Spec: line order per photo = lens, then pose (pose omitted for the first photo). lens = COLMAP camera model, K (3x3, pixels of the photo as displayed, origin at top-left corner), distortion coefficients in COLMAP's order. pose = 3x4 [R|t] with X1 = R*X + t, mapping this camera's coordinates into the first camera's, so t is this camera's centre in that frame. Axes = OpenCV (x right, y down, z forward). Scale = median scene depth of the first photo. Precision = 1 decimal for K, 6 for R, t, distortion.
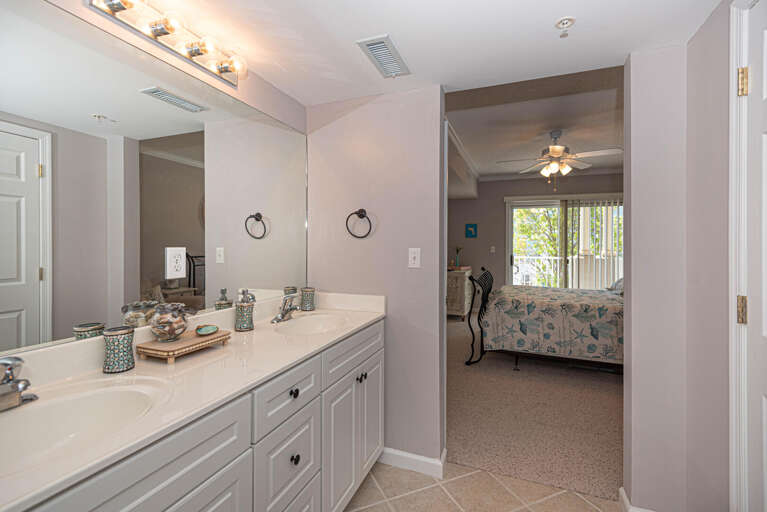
lens RADIAL K [[347.7, 0, 390.4], [0, 347.7, 229.0], [0, 0, 1]] dist [0.015891, -0.008484]
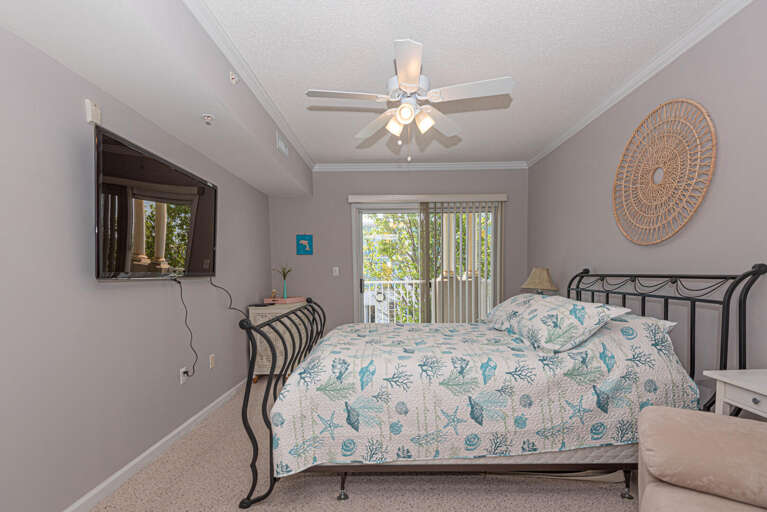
lens RADIAL K [[347.7, 0, 386.2], [0, 347.7, 257.5], [0, 0, 1]] dist [0.015891, -0.008484]
pose [[0.941437, -0.011664, 0.336988, 0.251234], [0.011960, 0.999928, 0.001198, 0.051618], [-0.336977, 0.002902, 0.941508, 0.493349]]
